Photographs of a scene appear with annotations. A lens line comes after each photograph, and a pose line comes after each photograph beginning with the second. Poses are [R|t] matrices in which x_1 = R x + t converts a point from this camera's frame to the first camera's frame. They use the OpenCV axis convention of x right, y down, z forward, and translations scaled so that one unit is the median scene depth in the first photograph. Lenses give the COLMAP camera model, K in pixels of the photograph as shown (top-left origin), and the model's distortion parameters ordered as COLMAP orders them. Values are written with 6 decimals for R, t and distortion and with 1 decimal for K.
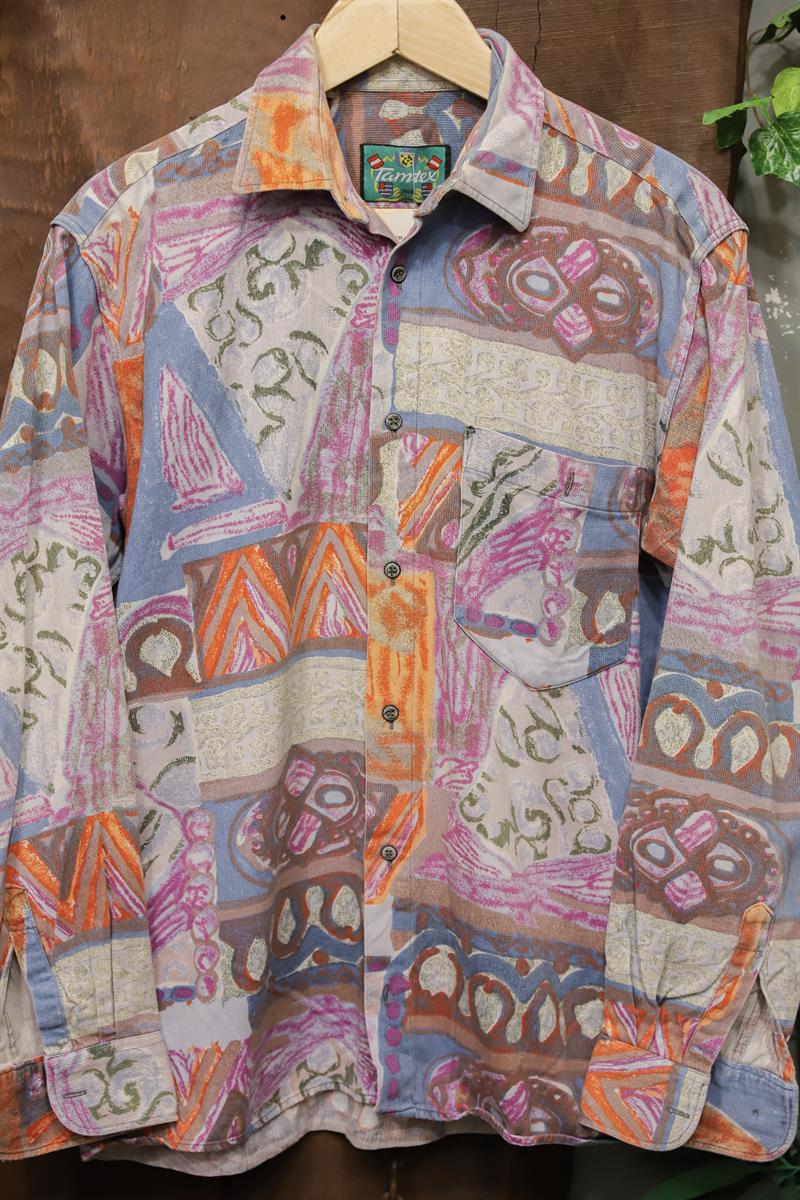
lens RADIAL K [[2306.7, 0, 388.1], [0, 2306.7, 603.1], [0, 0, 1]] dist [0.024065, 0.000000]
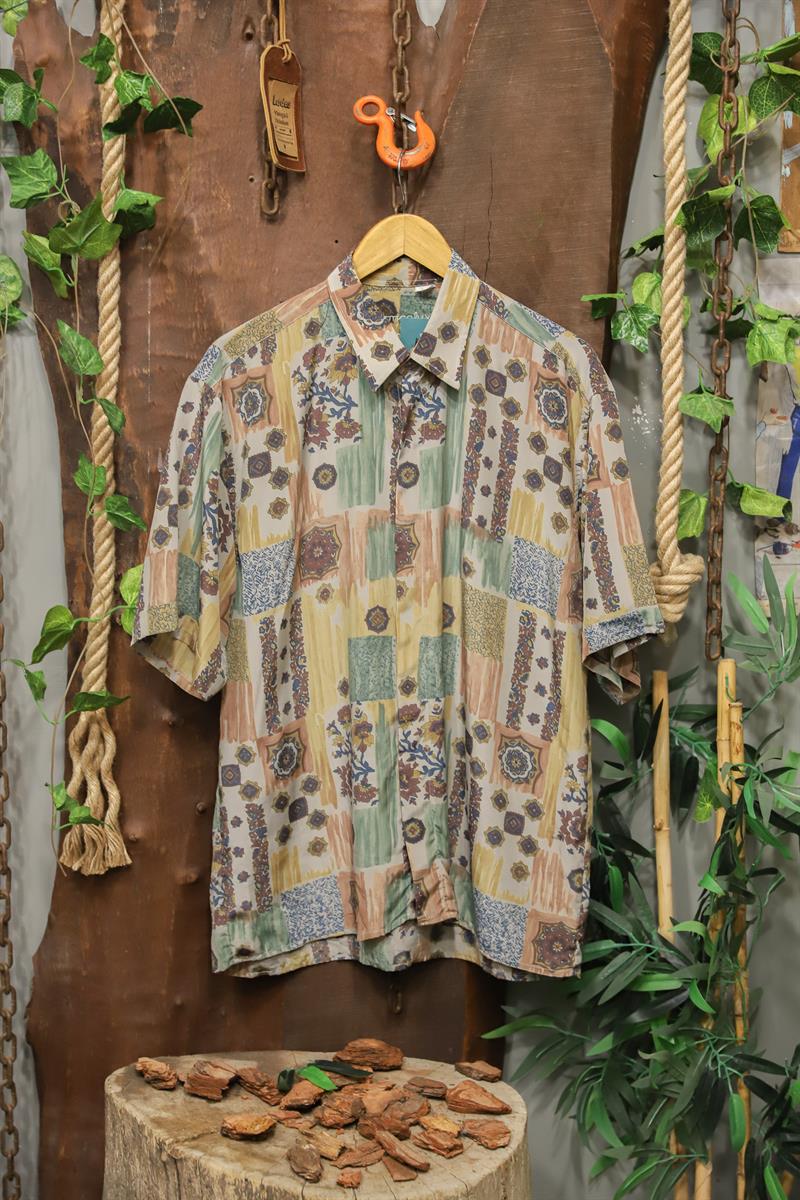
lens RADIAL K [[2183.0, 0, 402.0], [0, 2183.0, 600.6], [0, 0, 1]] dist [0.073990, 0.000000]
pose [[0.999191, 0.011715, -0.038472, 0.066110], [-0.011836, 0.999926, -0.002911, 0.008206], [0.038435, 0.003364, 0.999255, -0.576566]]
